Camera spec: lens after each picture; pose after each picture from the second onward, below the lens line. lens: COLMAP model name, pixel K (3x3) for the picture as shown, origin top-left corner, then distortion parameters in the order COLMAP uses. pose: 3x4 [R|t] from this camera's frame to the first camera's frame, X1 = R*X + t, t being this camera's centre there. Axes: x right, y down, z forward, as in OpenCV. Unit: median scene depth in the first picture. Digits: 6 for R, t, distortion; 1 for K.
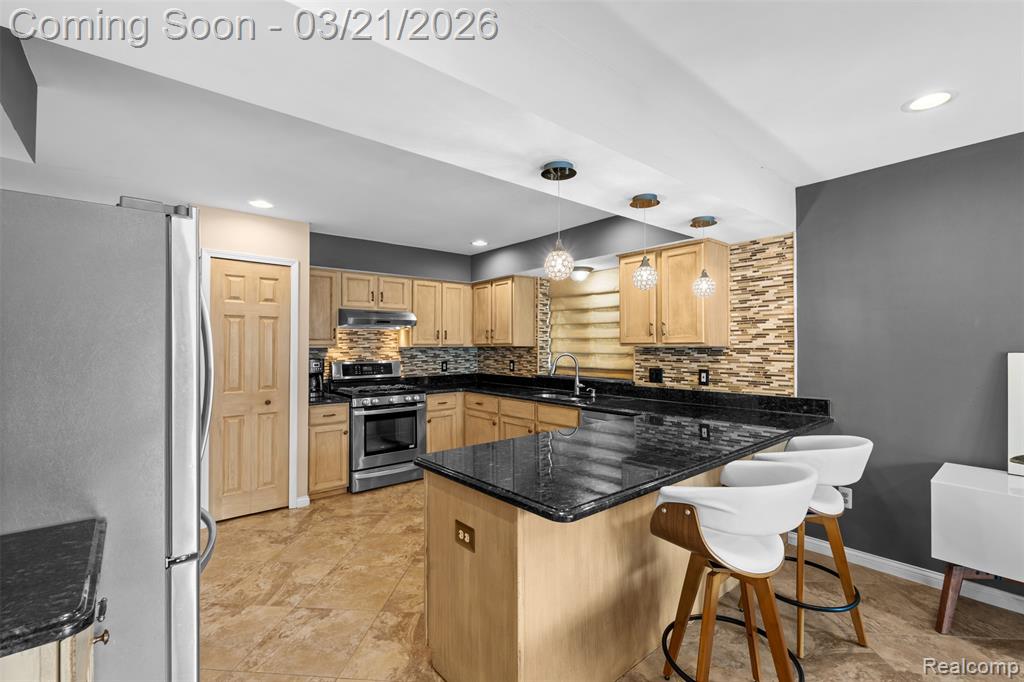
lens RADIAL K [[450.8, 0, 506.9], [0, 450.8, 337.6], [0, 0, 1]] dist [-0.005279, 0.000490]
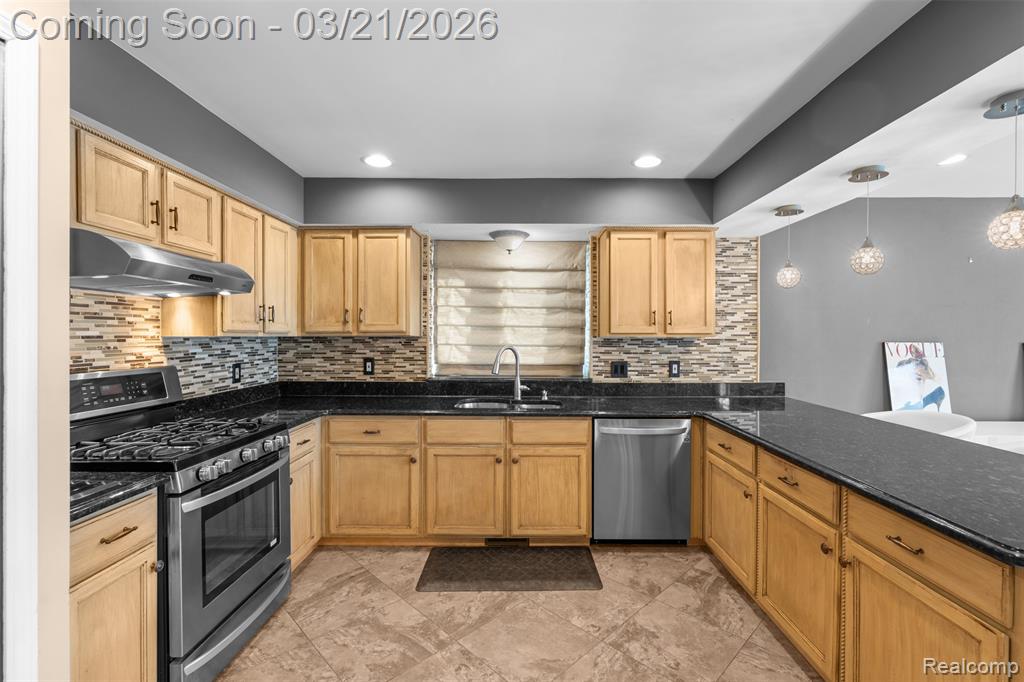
lens RADIAL K [[450.8, 0, 520.1], [0, 450.8, 338.8], [0, 0, 1]] dist [-0.005279, 0.000490]
pose [[0.636307, 0.000415, 0.771436, -0.413919], [-0.018728, 0.999713, 0.014909, 0.011243], [-0.771209, -0.023935, 0.636132, 0.495493]]
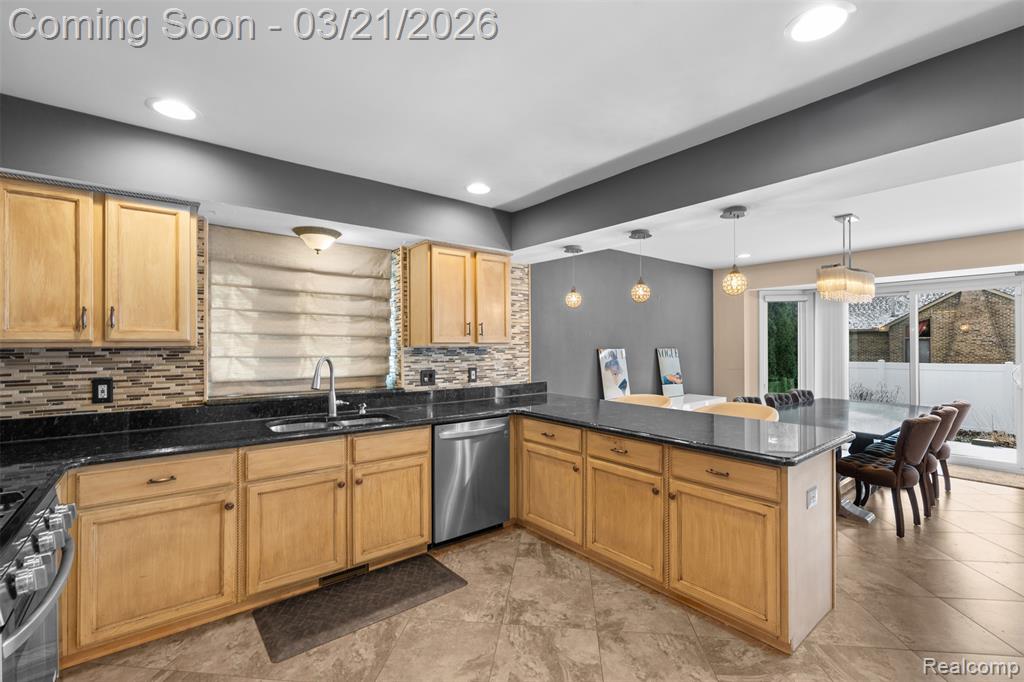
lens RADIAL K [[450.8, 0, 512.5], [0, 450.8, 341.8], [0, 0, 1]] dist [-0.005279, 0.000490]
pose [[0.013159, 0.011130, 0.999851, -0.508379], [-0.016367, 0.999806, -0.010914, 0.014672], [-0.999779, -0.016221, 0.013339, 0.692243]]
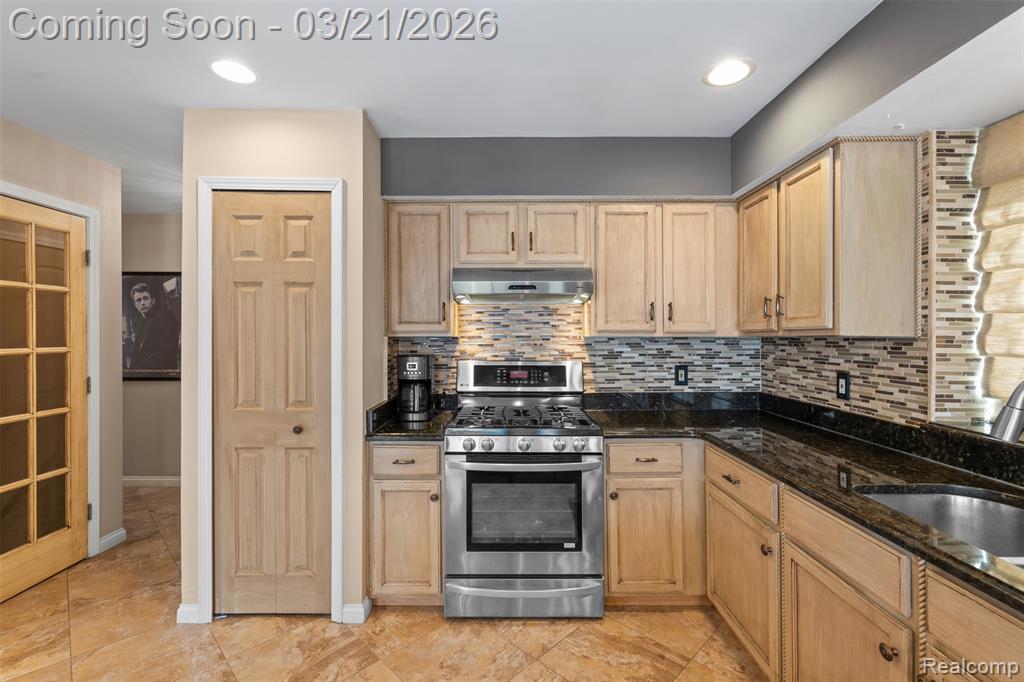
lens RADIAL K [[450.8, 0, 510.2], [0, 450.8, 332.5], [0, 0, 1]] dist [-0.005279, 0.000490]
pose [[0.776176, 0.000496, -0.630516, 0.040014], [0.007077, 0.999930, 0.009498, 0.011894], [0.630477, -0.011834, 0.776118, 0.594502]]
